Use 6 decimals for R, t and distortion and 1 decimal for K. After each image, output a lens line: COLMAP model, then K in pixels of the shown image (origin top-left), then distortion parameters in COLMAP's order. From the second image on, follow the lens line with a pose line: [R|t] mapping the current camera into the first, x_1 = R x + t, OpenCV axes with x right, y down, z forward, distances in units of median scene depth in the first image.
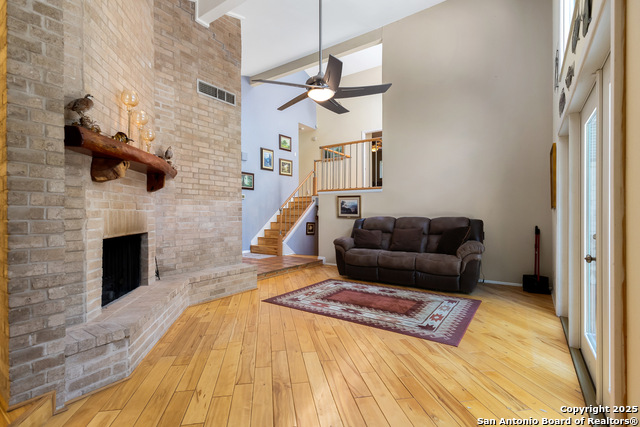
lens RADIAL K [[296.6, 0, 320.2], [0, 296.6, 213.0], [0, 0, 1]] dist [-0.007422, 0.006945]
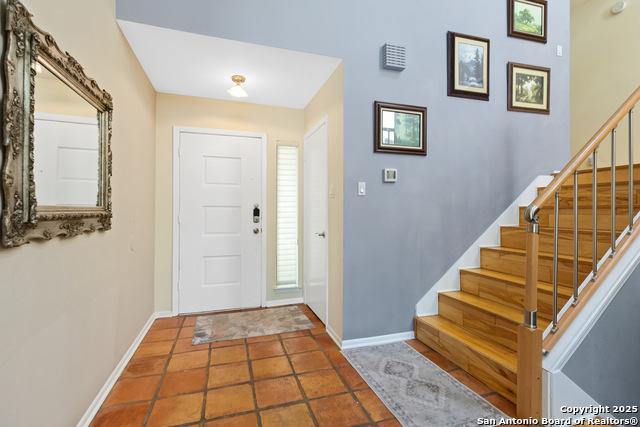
lens RADIAL K [[296.6, 0, 319.9], [0, 296.6, 212.7], [0, 0, 1]] dist [-0.007422, 0.006945]
pose [[0.797403, -0.000108, -0.603448, -0.107360], [-0.000881, 0.999999, -0.001343, -0.009406], [0.603447, 0.001603, 0.797402, 0.609404]]
